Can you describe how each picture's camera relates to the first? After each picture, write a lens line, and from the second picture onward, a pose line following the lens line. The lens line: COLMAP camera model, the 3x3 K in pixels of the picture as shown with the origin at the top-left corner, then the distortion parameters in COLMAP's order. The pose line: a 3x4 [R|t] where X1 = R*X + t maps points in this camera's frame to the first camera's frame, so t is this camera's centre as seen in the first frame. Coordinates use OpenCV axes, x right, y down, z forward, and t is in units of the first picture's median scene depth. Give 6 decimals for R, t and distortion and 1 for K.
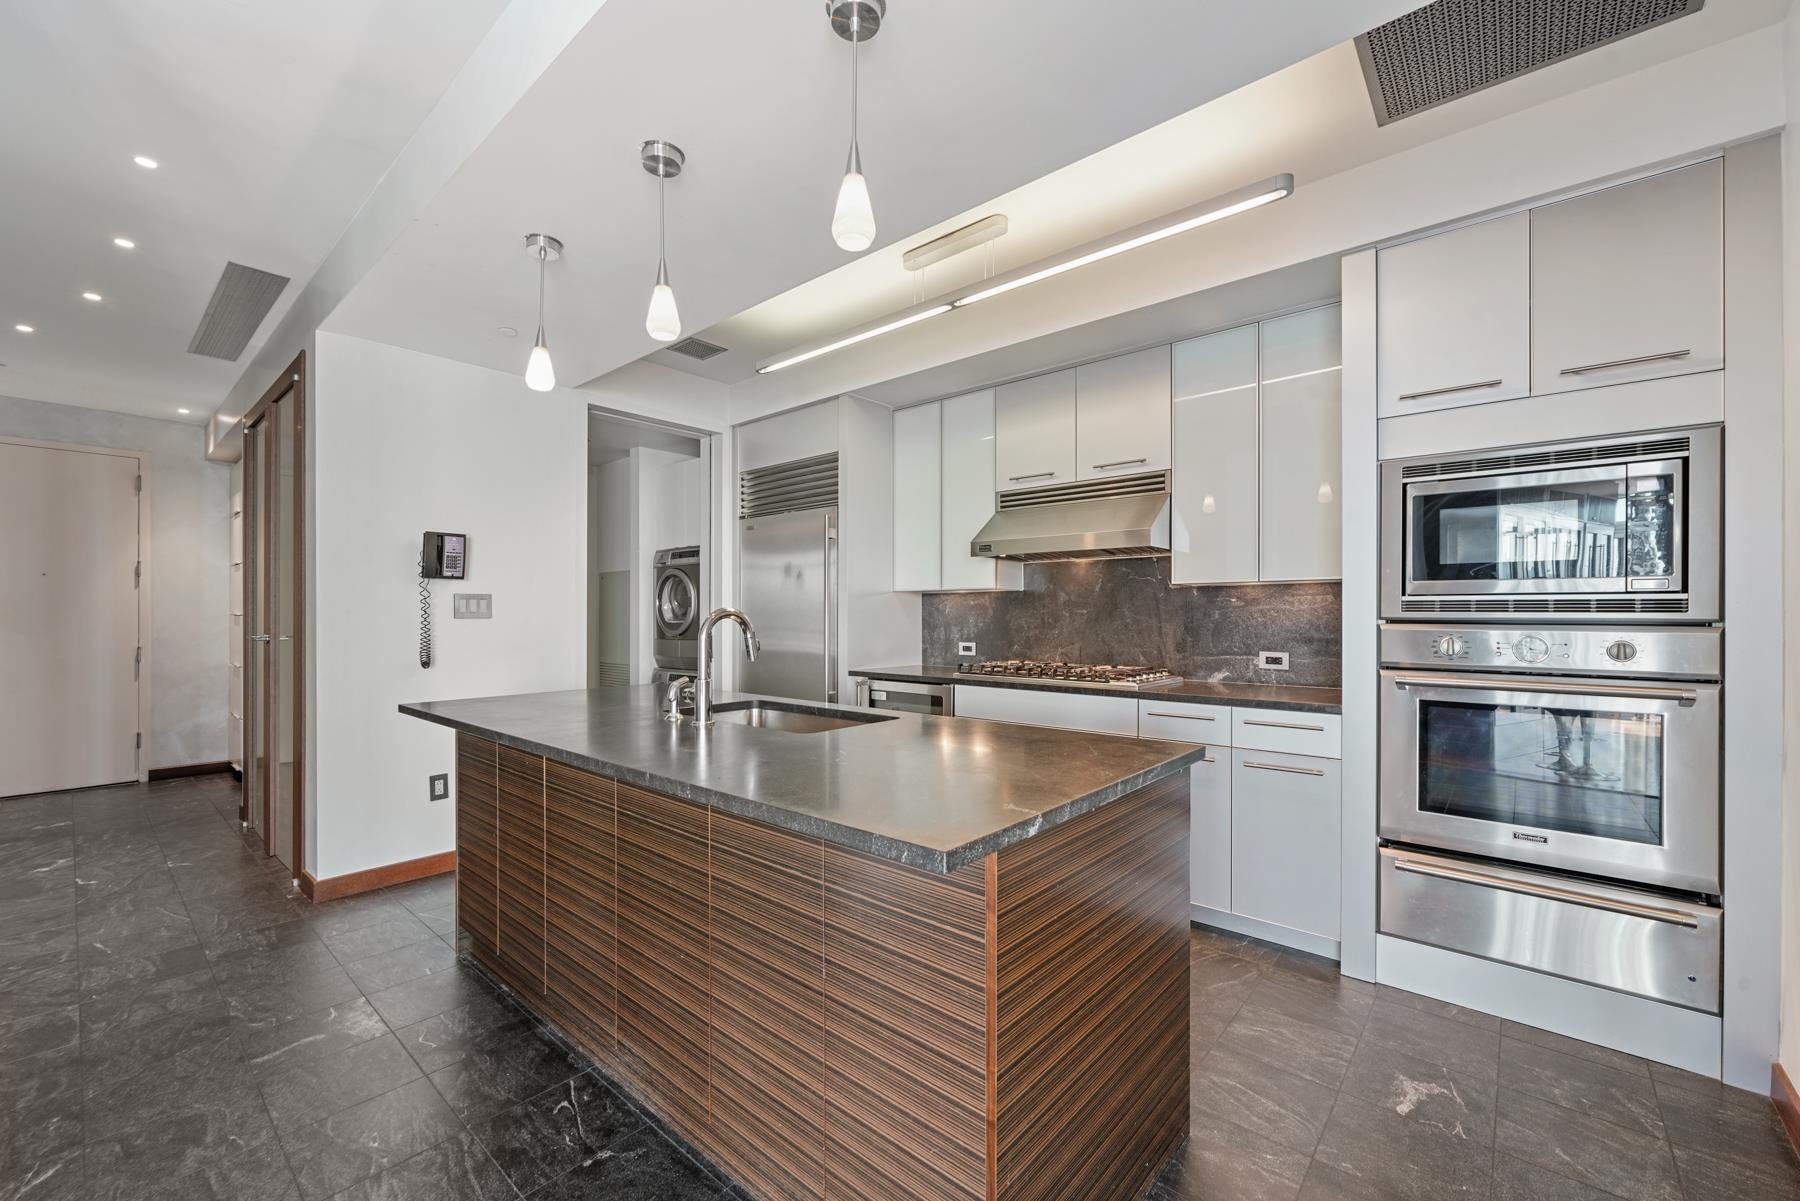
lens RADIAL K [[722.7, 0, 899.2], [0, 722.7, 617.7], [0, 0, 1]] dist [0.000189, -0.000023]
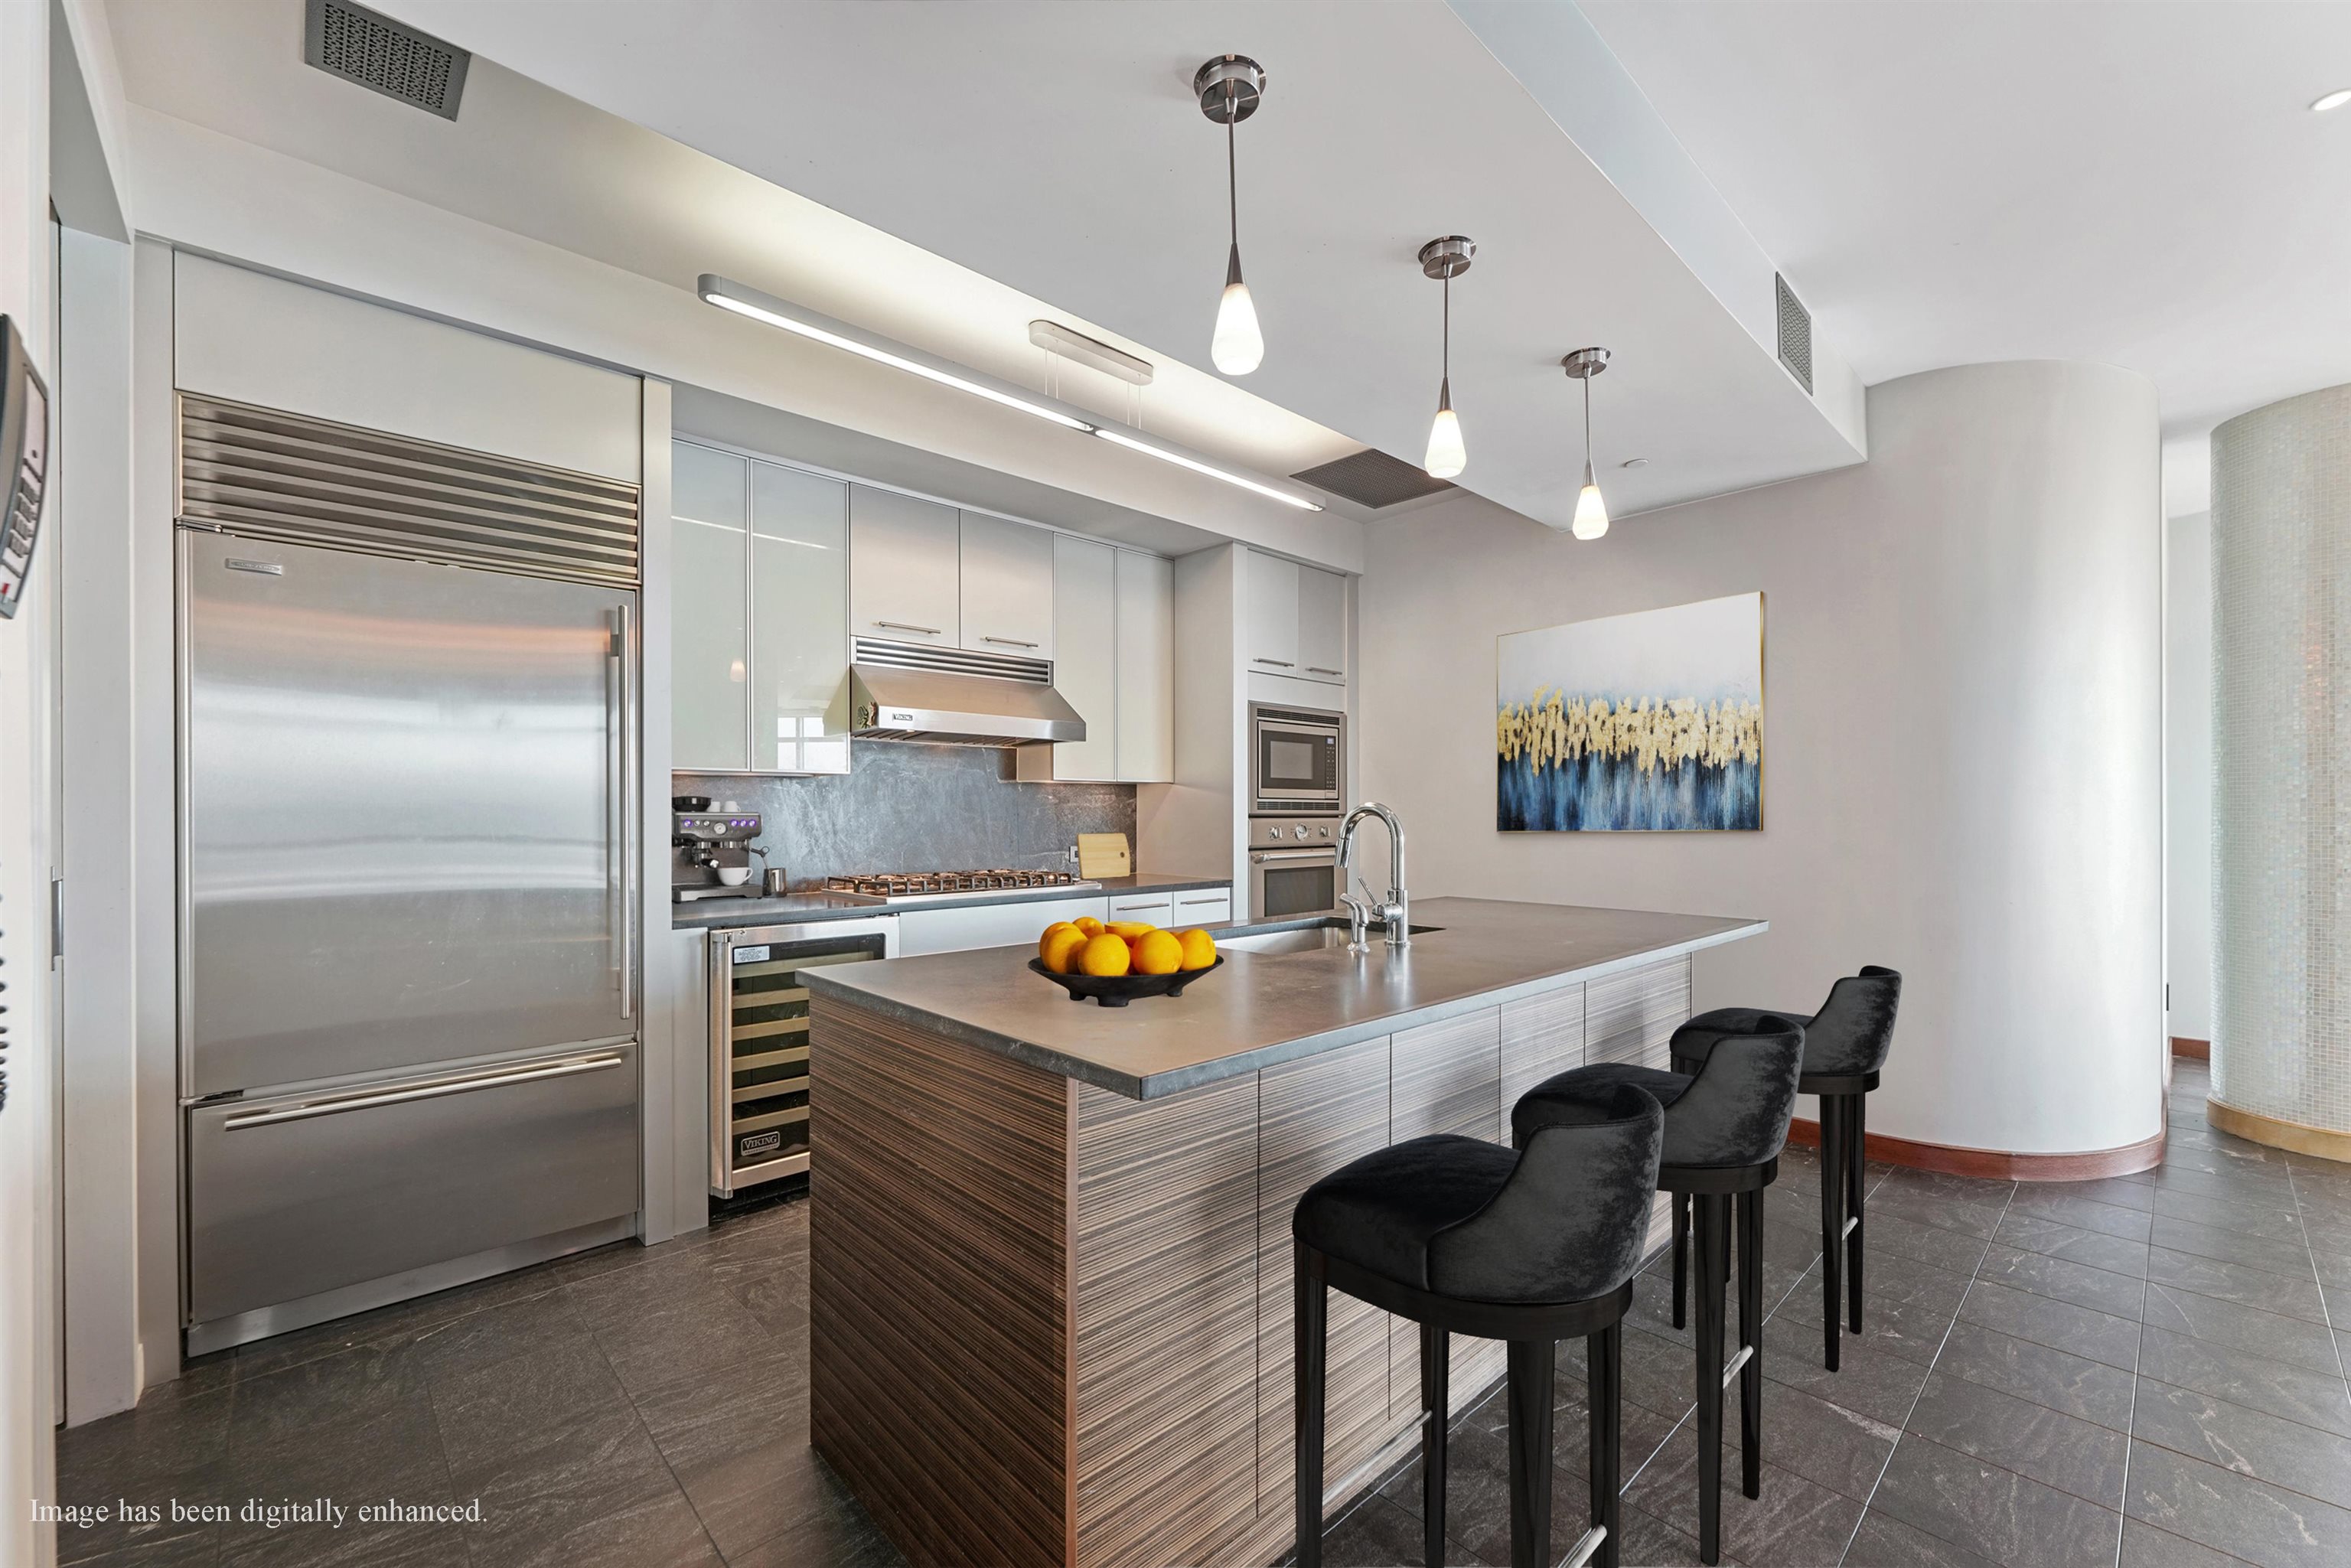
lens RADIAL K [[943.8, 0, 1174.5], [0, 943.8, 806.4], [0, 0, 1]] dist [0.000189, -0.000023]
pose [[0.104502, 0.004253, 0.994516, -1.161999], [0.007311, 0.999961, -0.005044, -0.006964], [-0.994498, 0.007798, 0.104467, 0.967988]]
